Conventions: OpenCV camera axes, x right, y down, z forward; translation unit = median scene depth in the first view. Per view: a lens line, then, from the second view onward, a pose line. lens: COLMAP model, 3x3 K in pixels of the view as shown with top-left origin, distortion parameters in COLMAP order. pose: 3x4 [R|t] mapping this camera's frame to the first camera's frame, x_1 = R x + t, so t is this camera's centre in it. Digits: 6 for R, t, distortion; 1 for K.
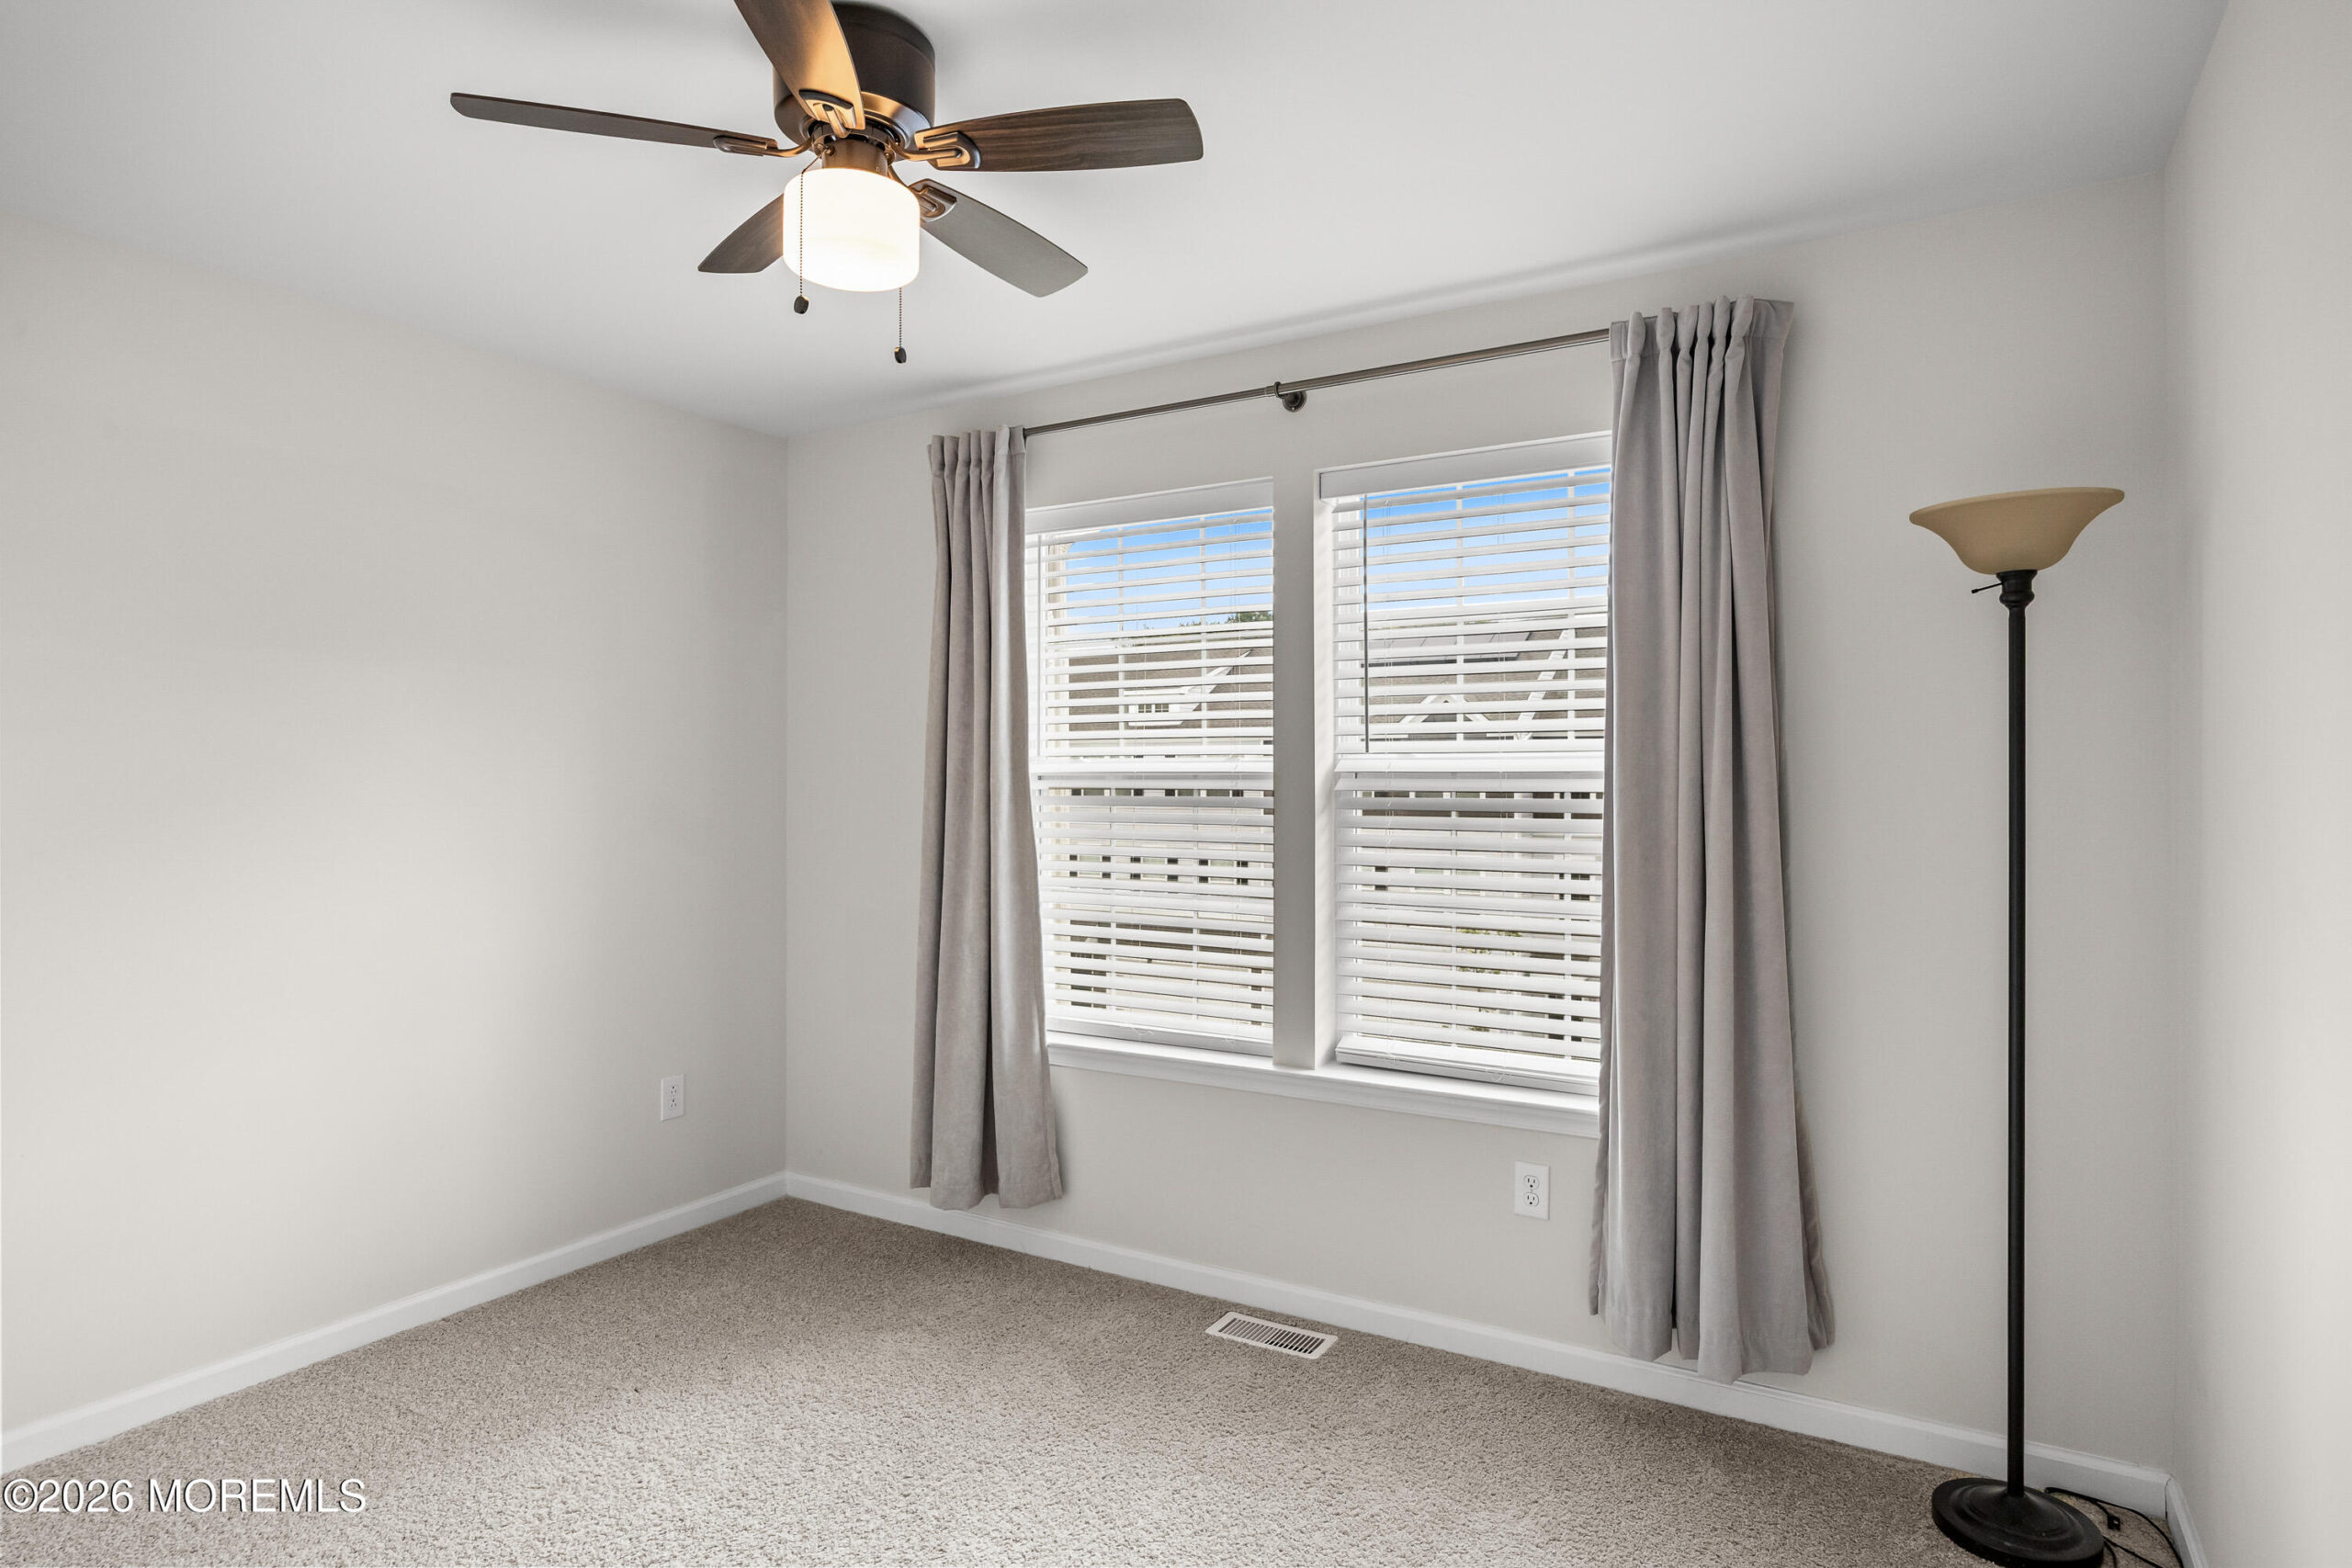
lens RADIAL K [[1330.3, 0, 1168.0], [0, 1330.3, 789.3], [0, 0, 1]] dist [0.015065, 0.000969]
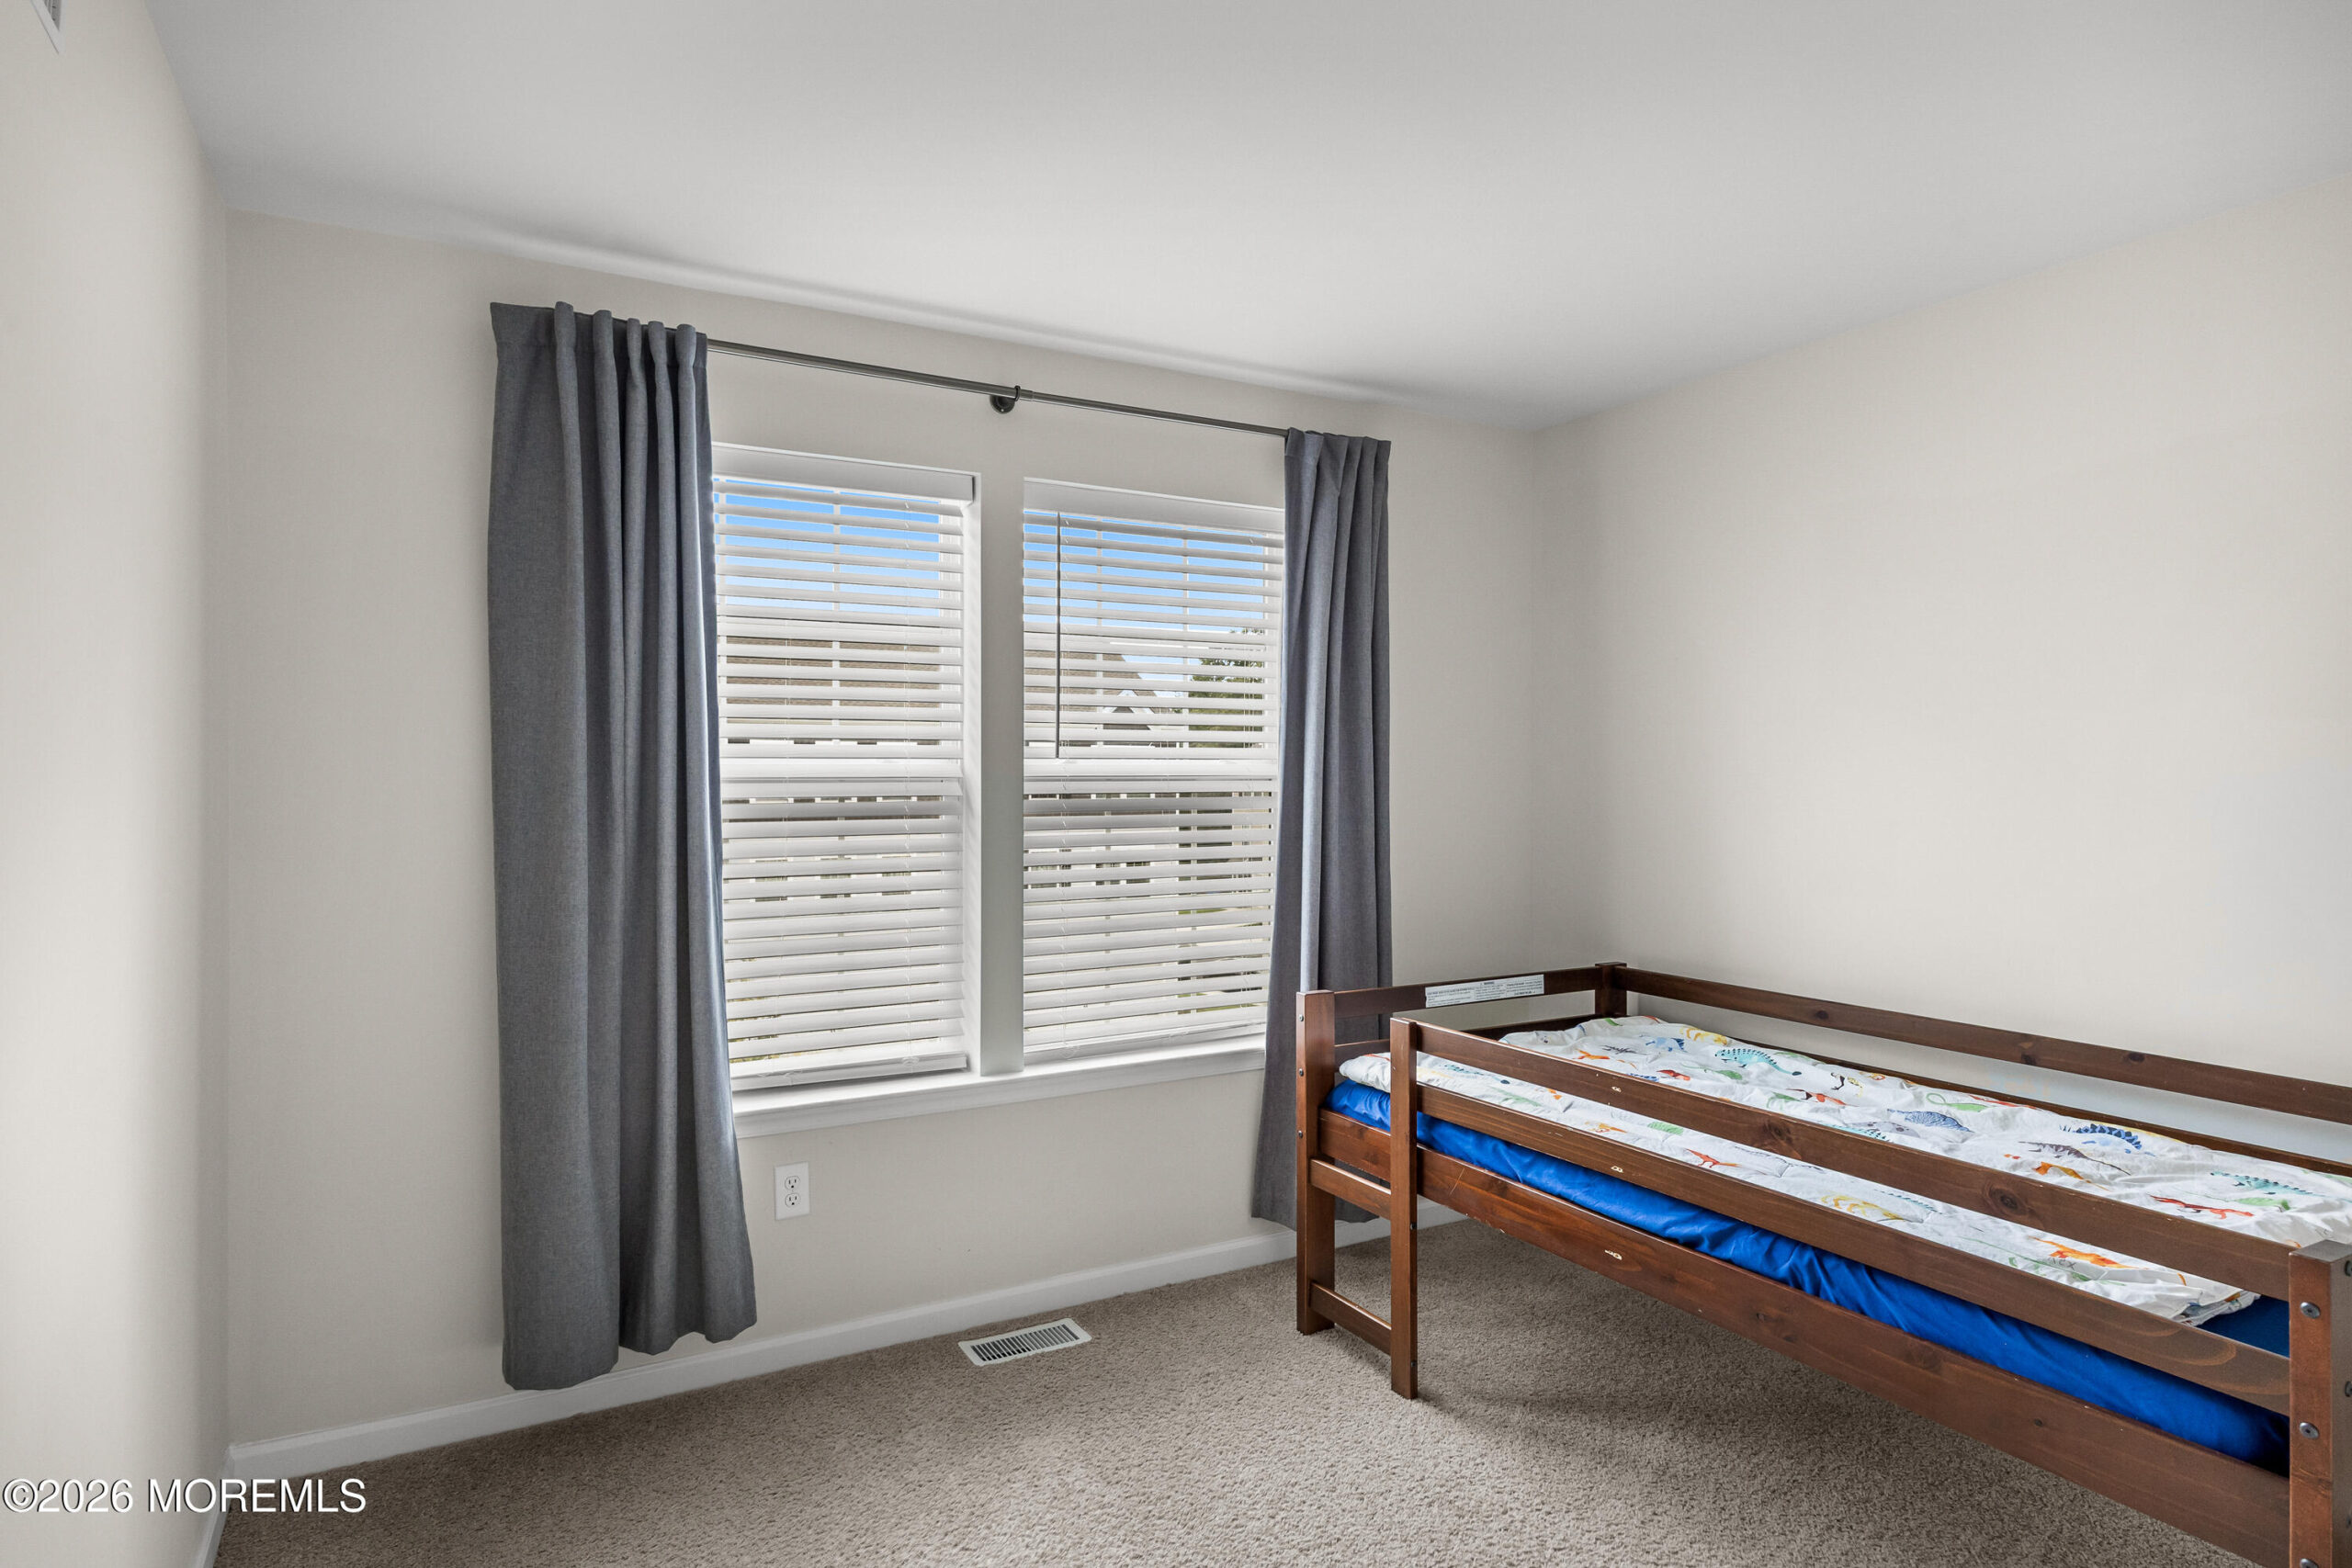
lens RADIAL K [[1284.5, 0, 1176.0], [0, 1284.5, 784.0], [0, 0, 1]] dist [-0.006635, -0.000165]
pose [[0.493707, -0.005008, 0.869614, -0.684820], [0.013833, 0.999902, -0.002096, -0.002417], [-0.869518, 0.013064, 0.493728, 0.419095]]
